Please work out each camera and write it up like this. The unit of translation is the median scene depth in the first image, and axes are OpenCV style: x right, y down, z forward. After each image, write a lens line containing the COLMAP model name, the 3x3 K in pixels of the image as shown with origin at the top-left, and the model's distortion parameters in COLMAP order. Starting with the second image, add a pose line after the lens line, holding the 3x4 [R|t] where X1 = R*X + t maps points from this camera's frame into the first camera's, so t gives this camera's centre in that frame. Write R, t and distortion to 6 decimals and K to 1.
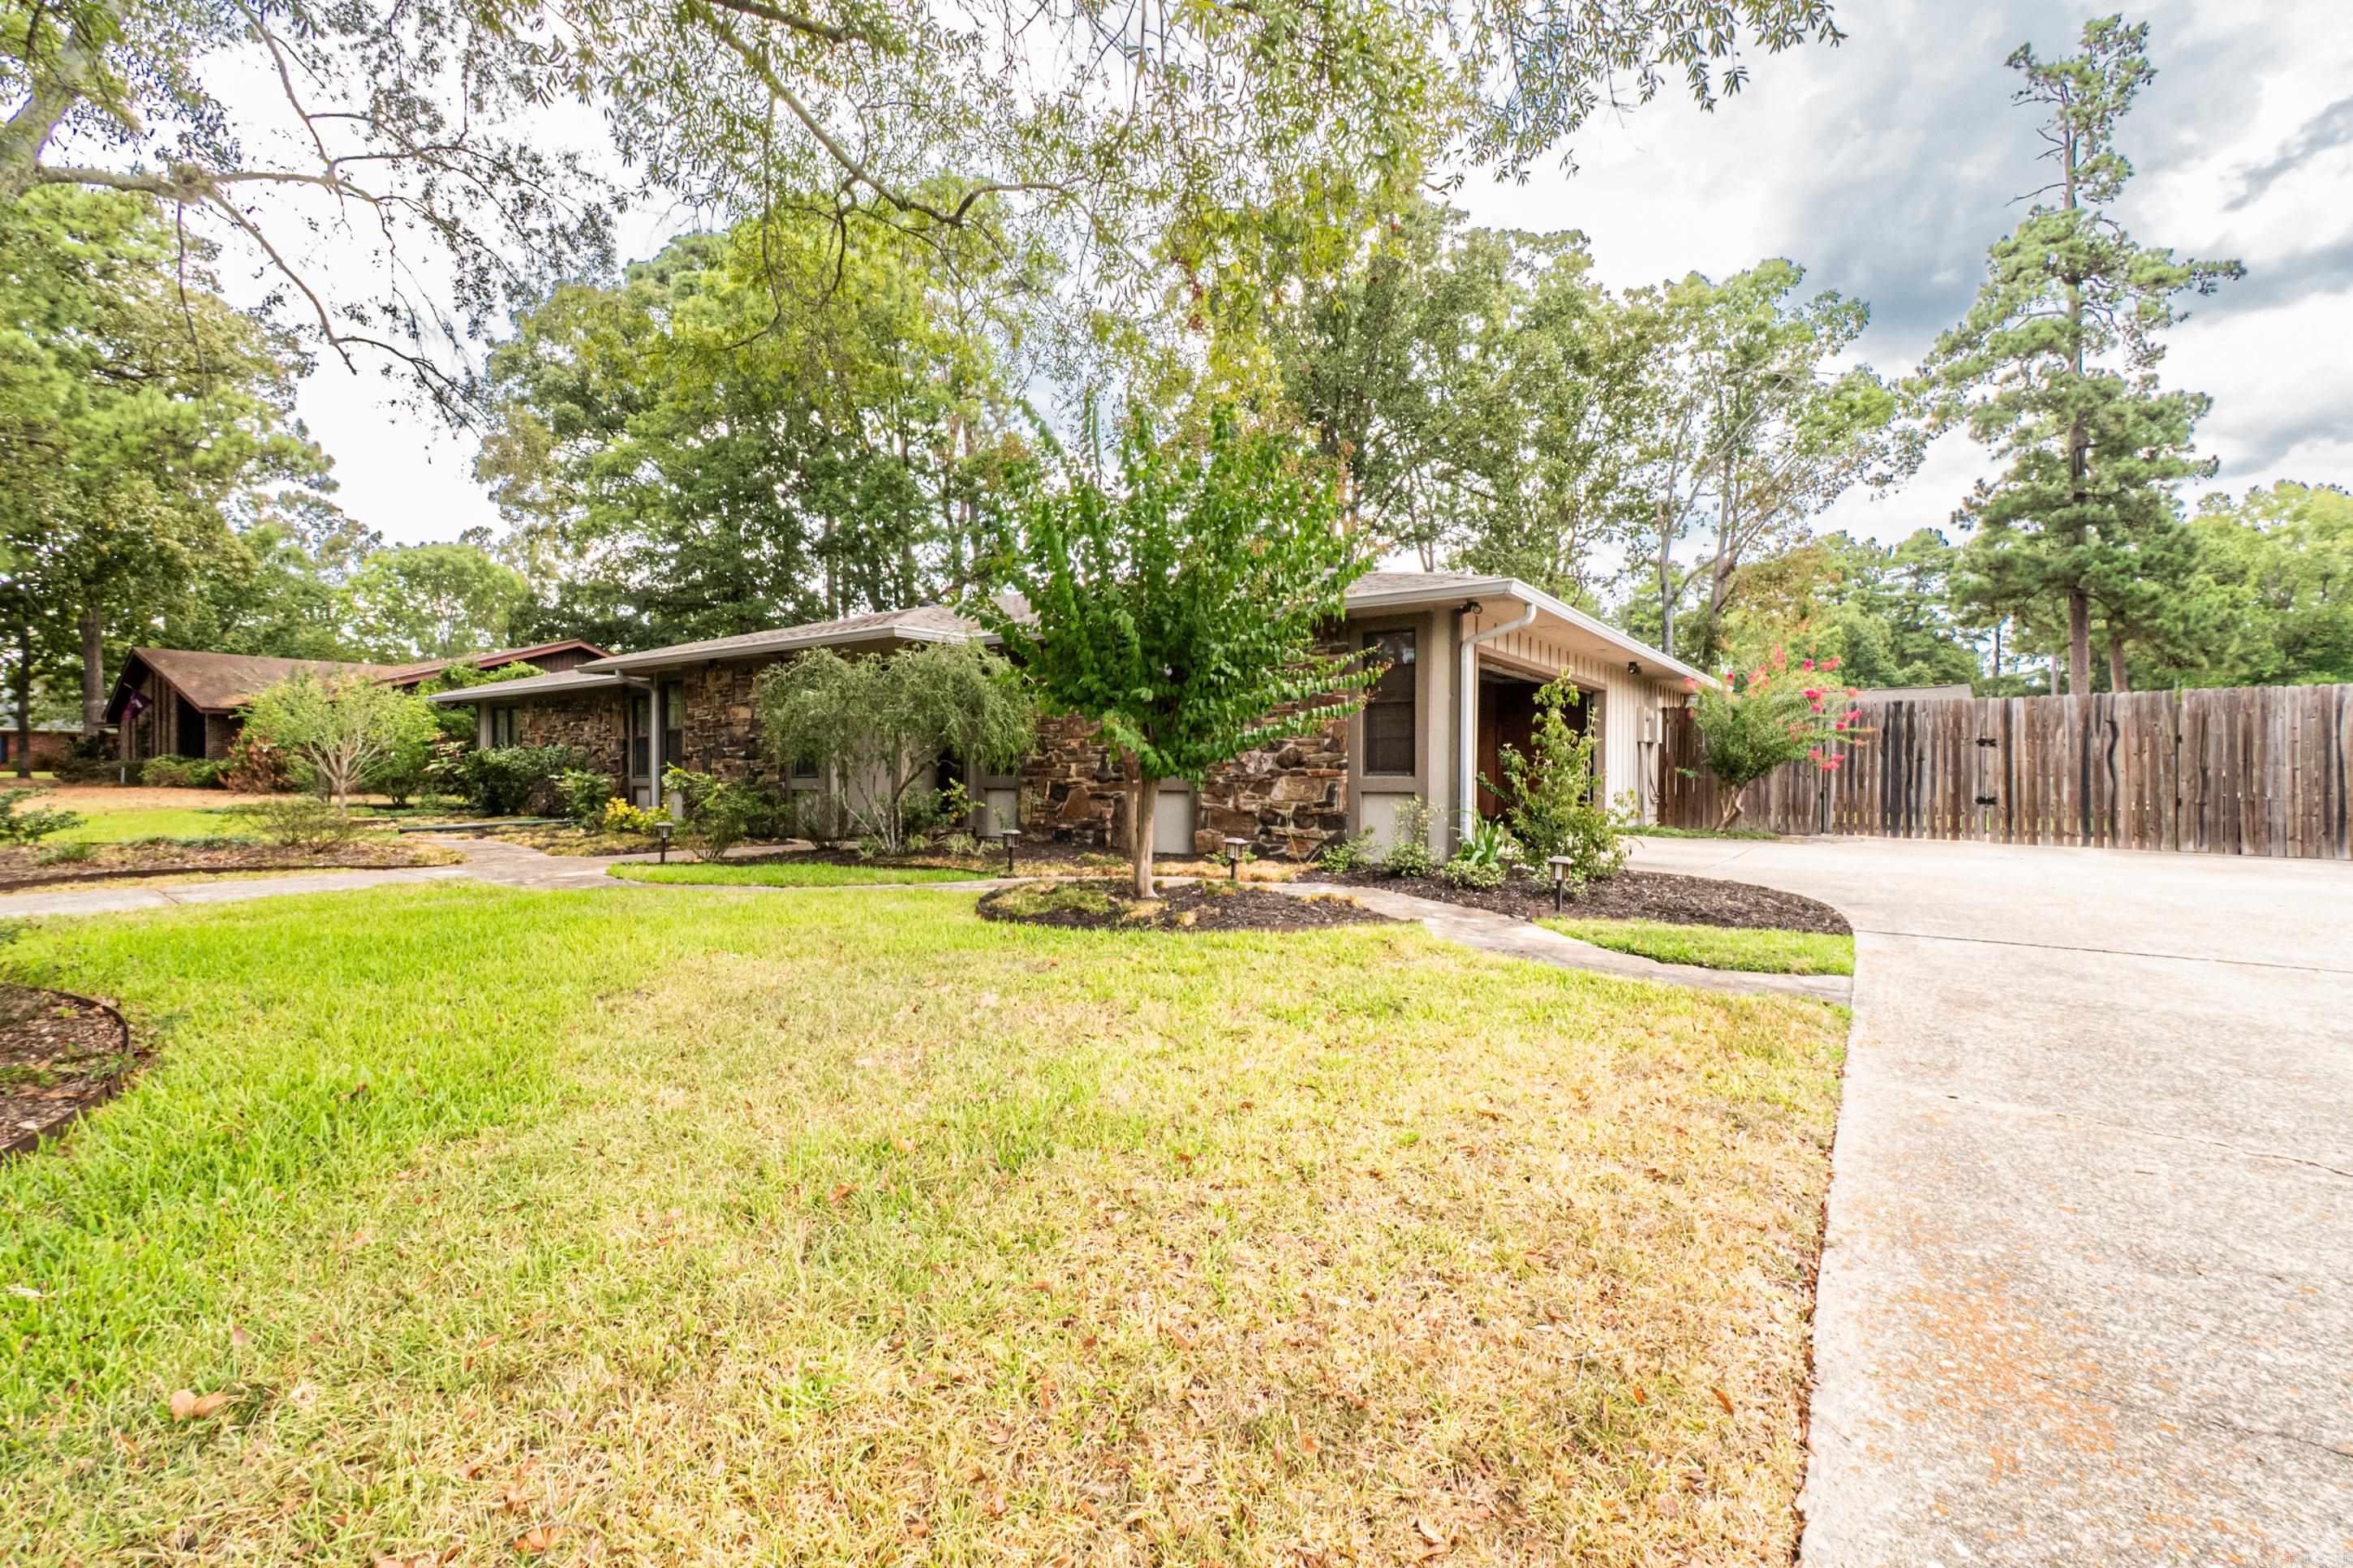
lens RADIAL K [[1045.8, 0, 1183.3], [0, 1045.8, 779.6], [0, 0, 1]] dist [0.003969, -0.000748]
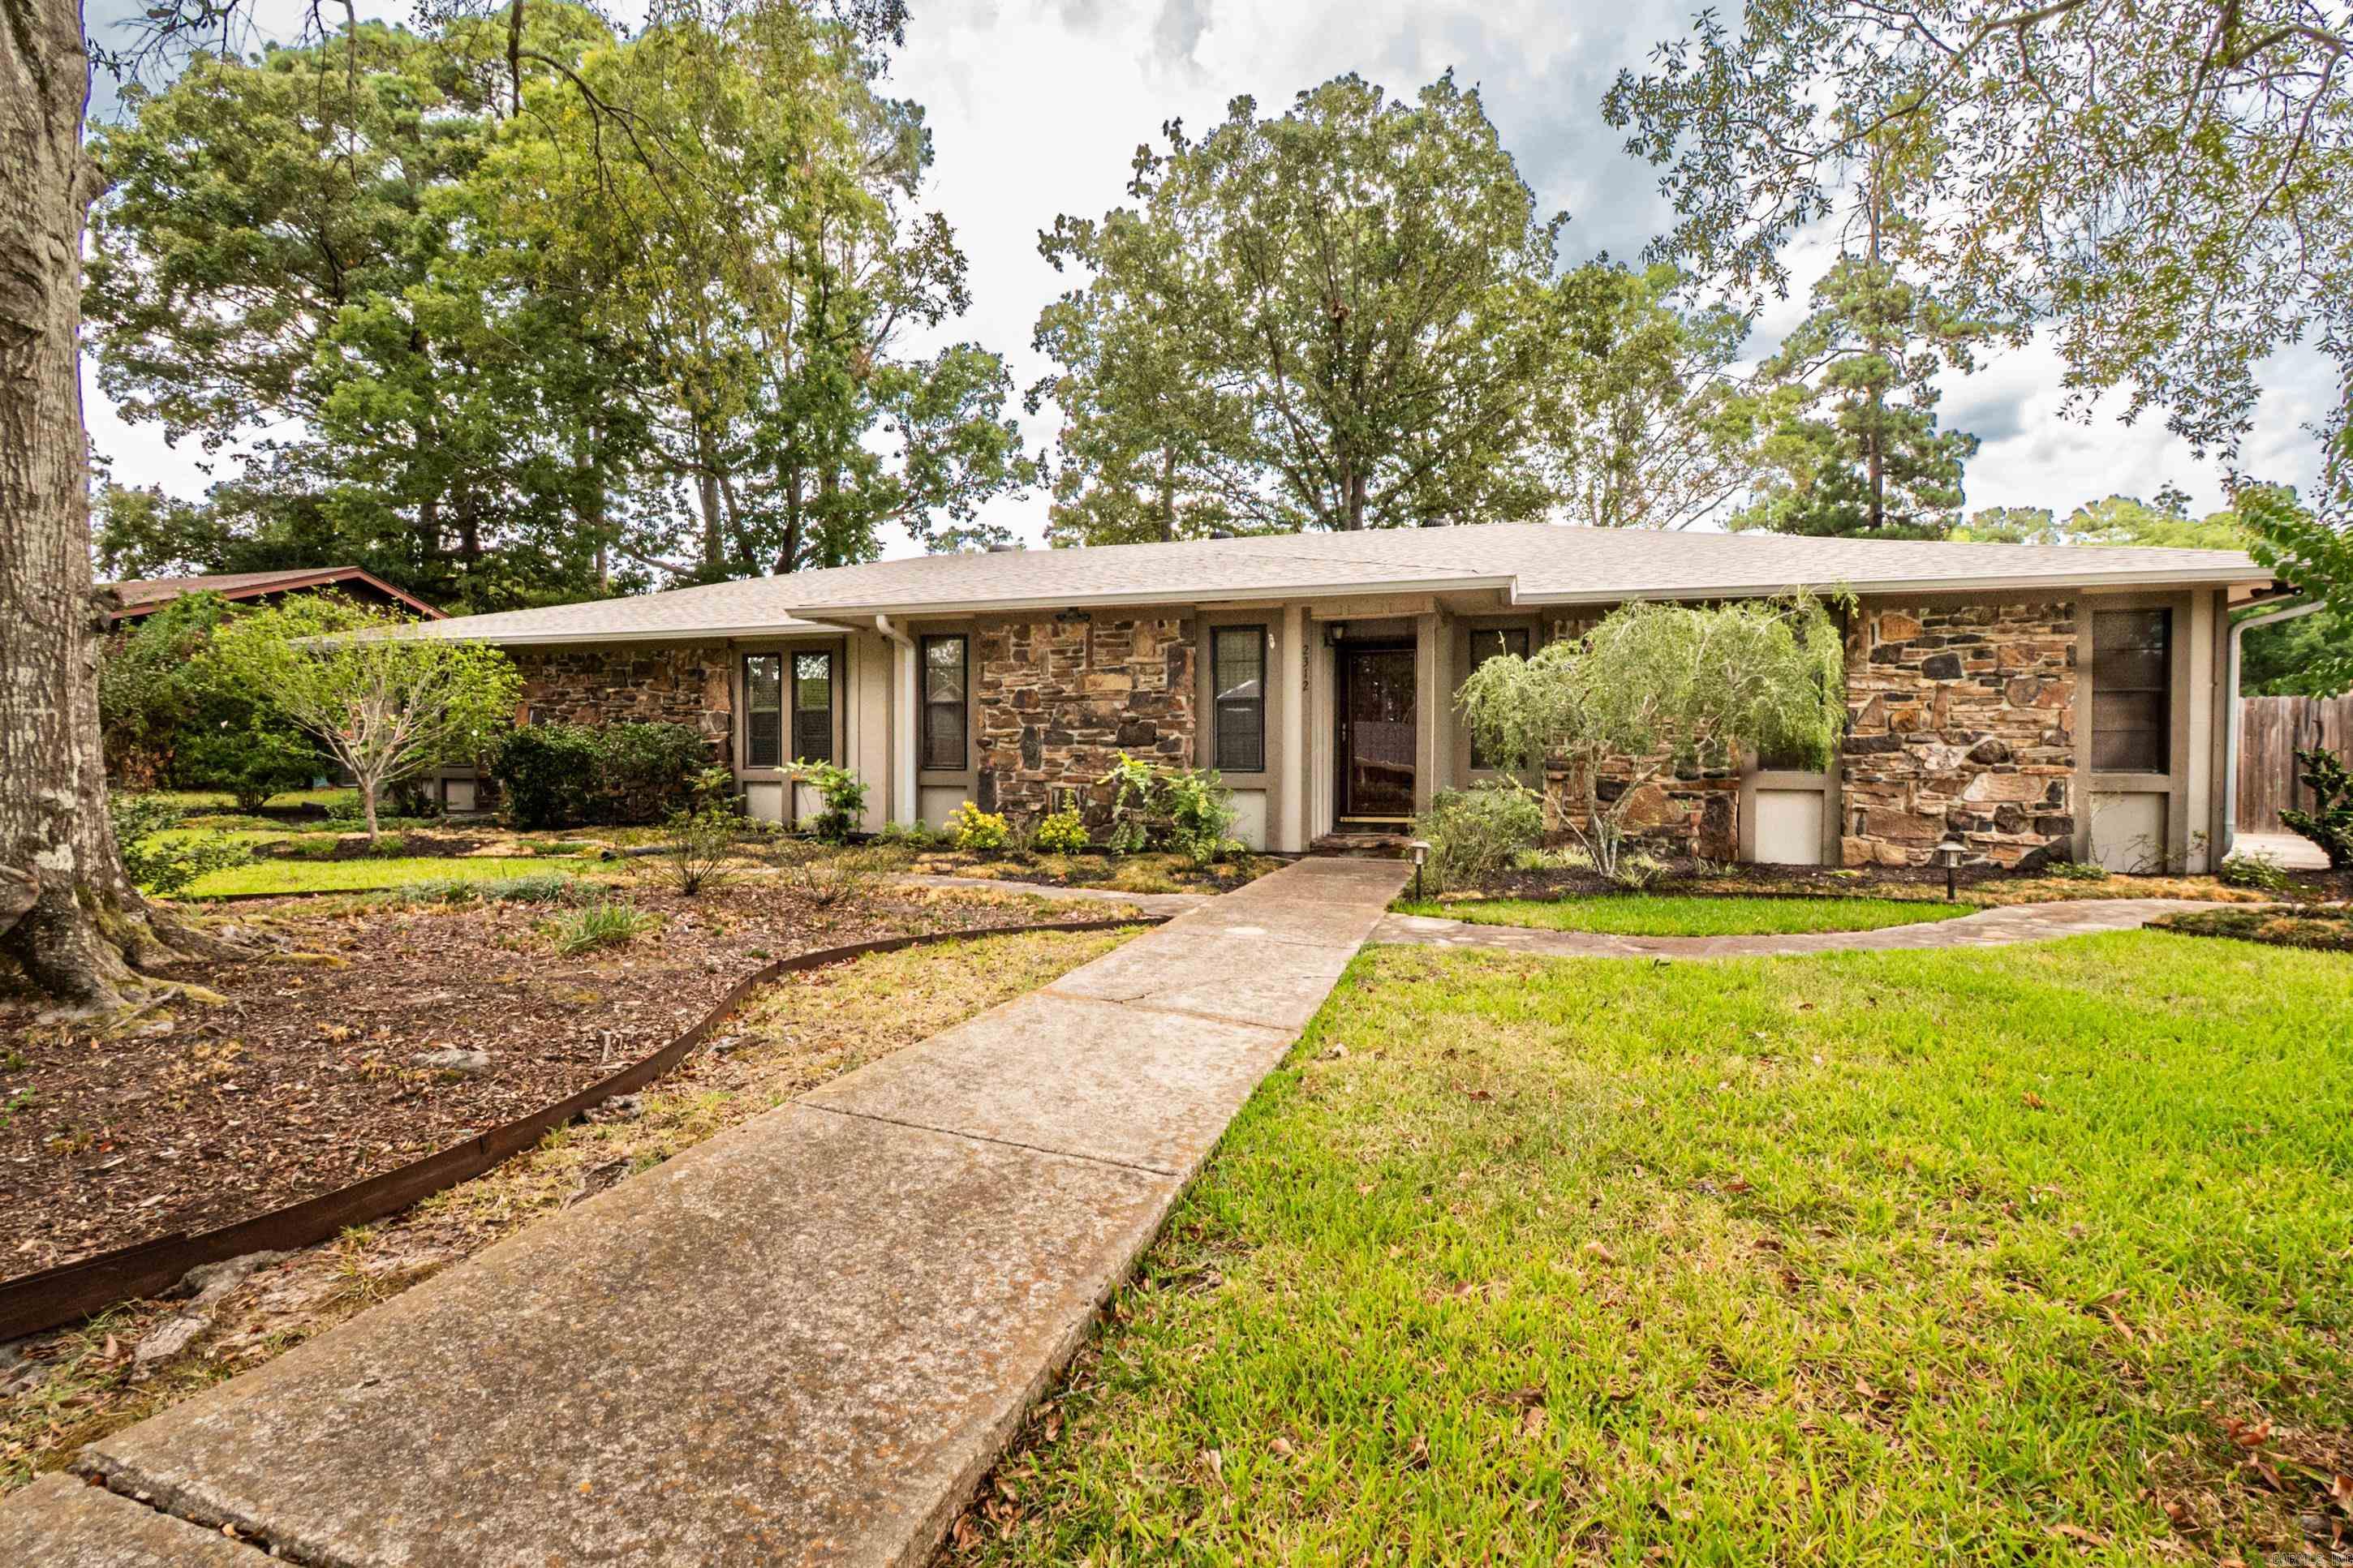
lens RADIAL K [[1125.4, 0, 1176.5], [0, 1125.4, 784.0], [0, 0, 1]] dist [-0.003095, -0.000631]
pose [[0.949232, -0.003278, 0.314559, -0.820374], [-0.001856, 0.999870, 0.016019, -0.007947], [-0.314571, -0.015790, 0.949103, 0.323641]]
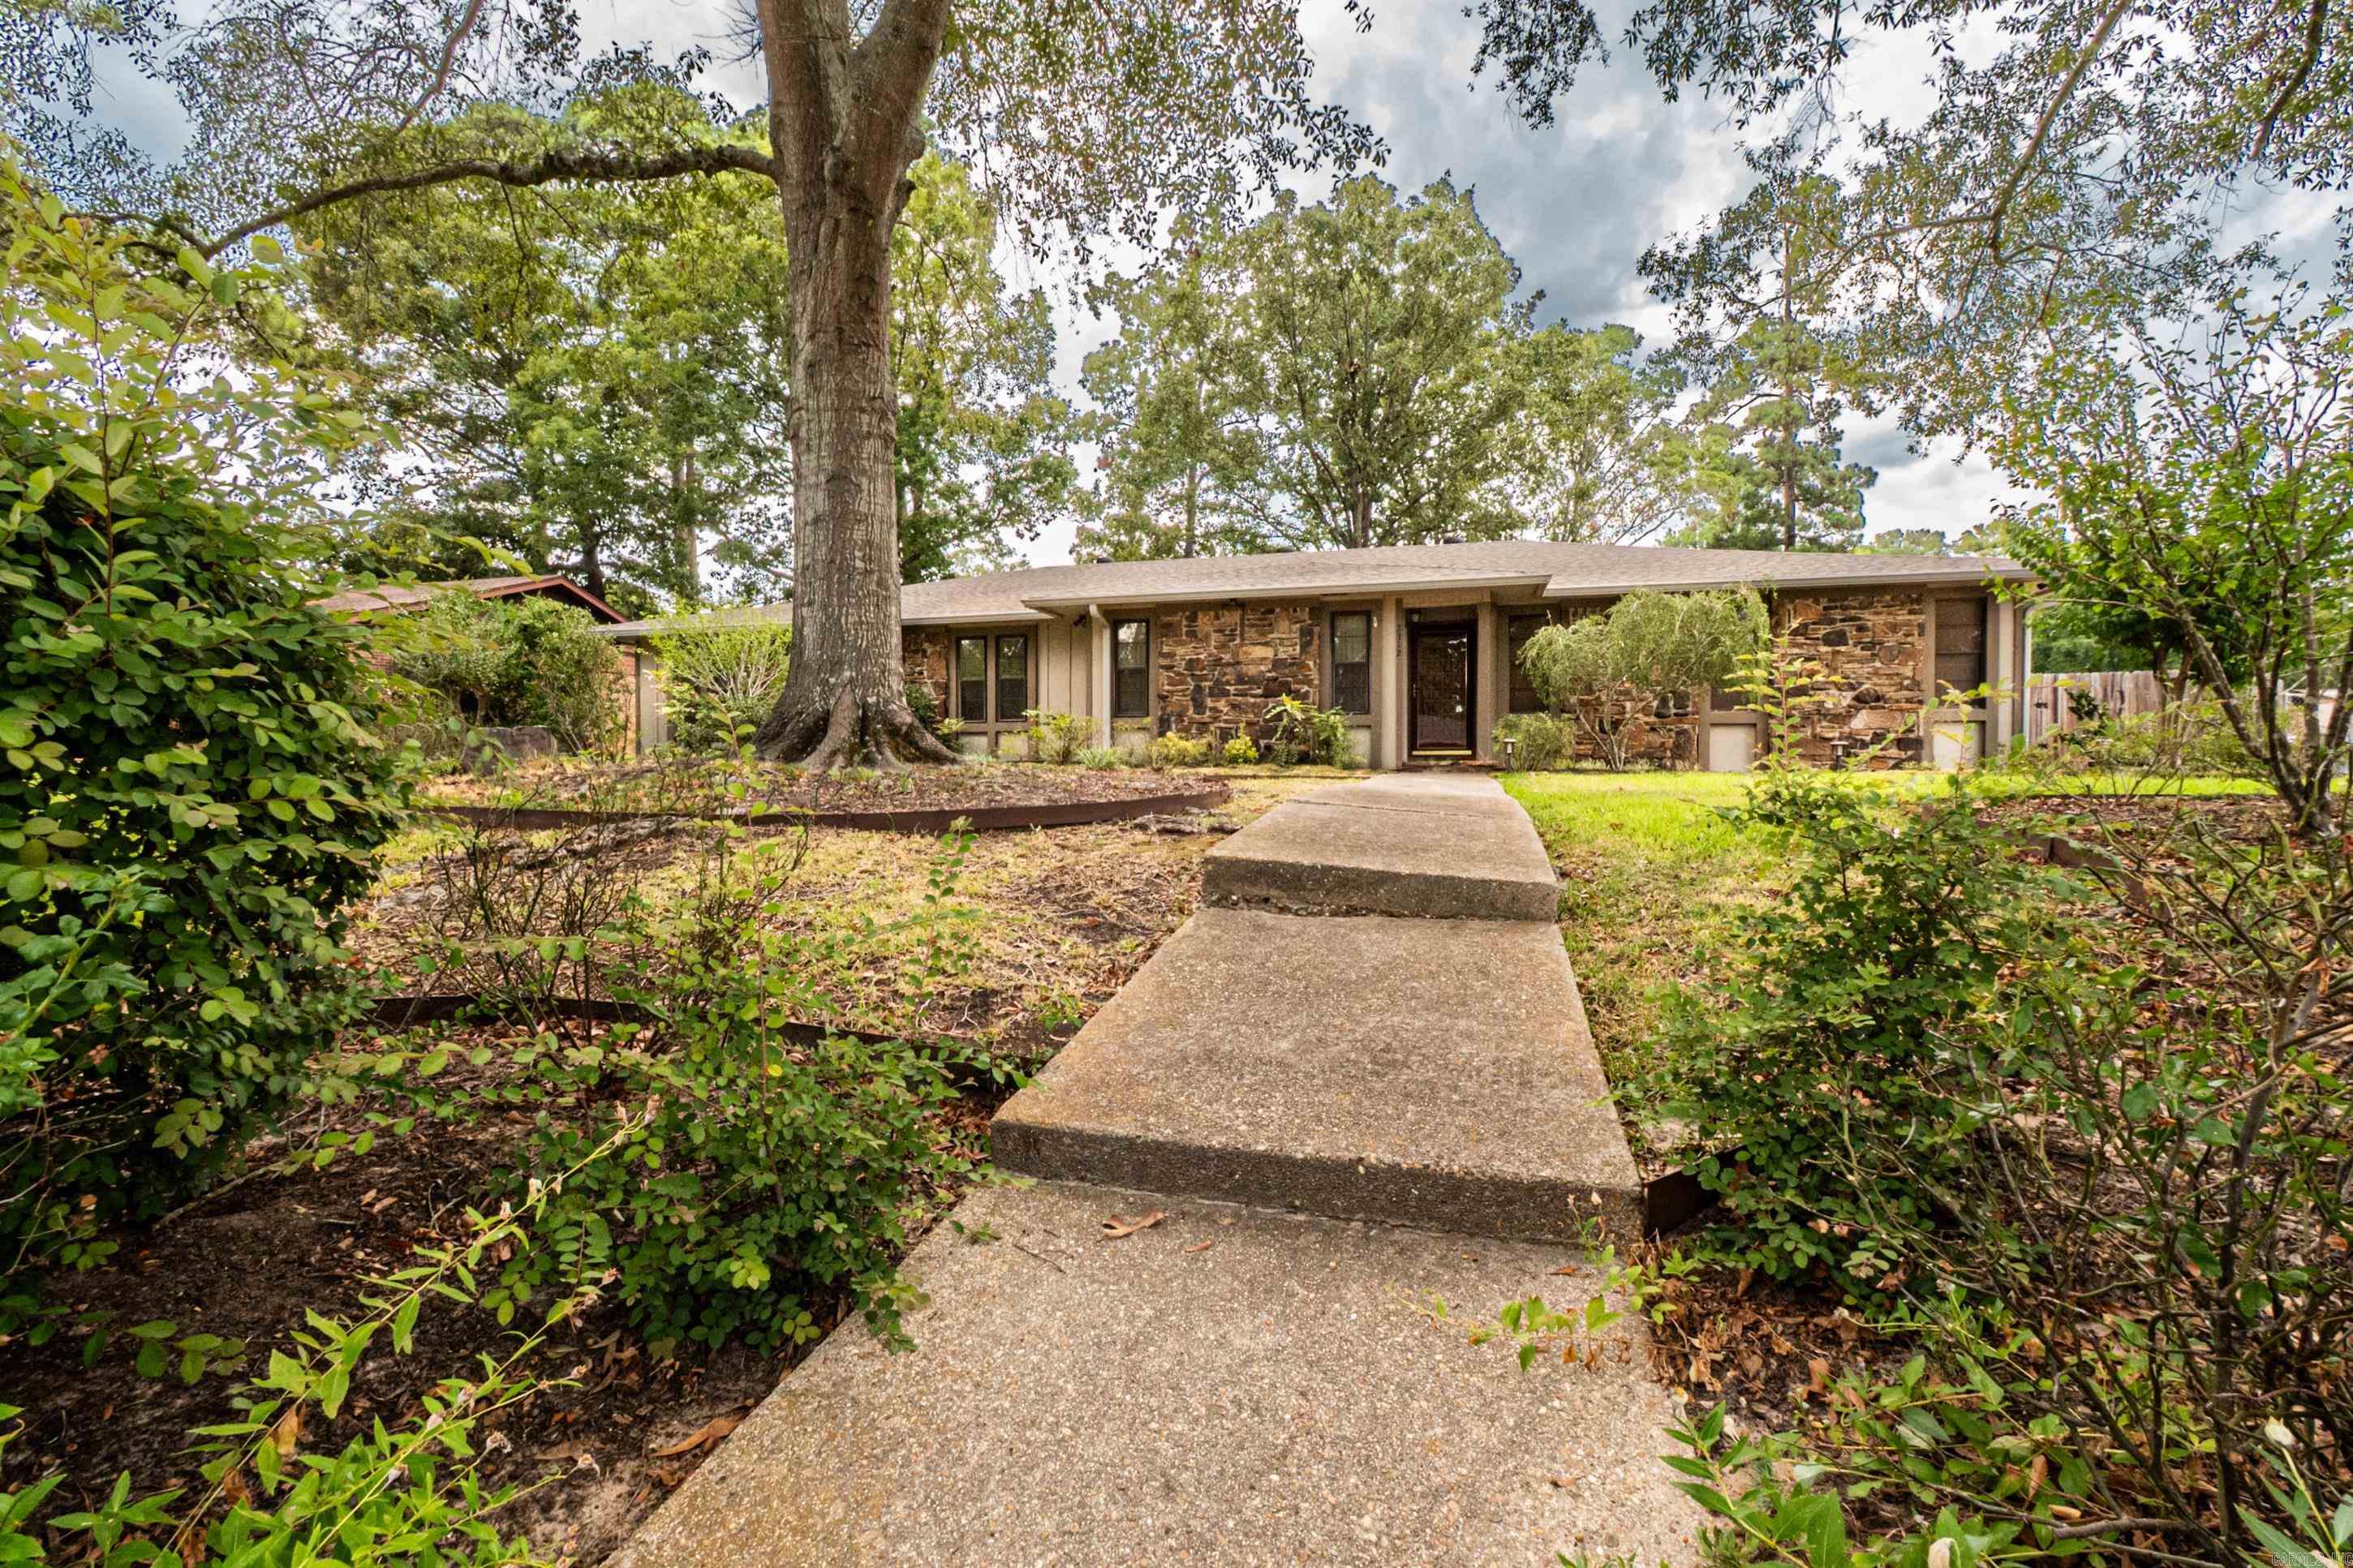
lens RADIAL K [[1051.9, 0, 1176.5], [0, 1051.9, 784.0], [0, 0, 1]] dist [-0.003677, -0.000479]
pose [[0.940370, -0.006906, 0.340082, -1.113264], [0.002450, 0.999905, 0.013532, 0.066977], [-0.340143, -0.011892, 0.940298, 0.079852]]
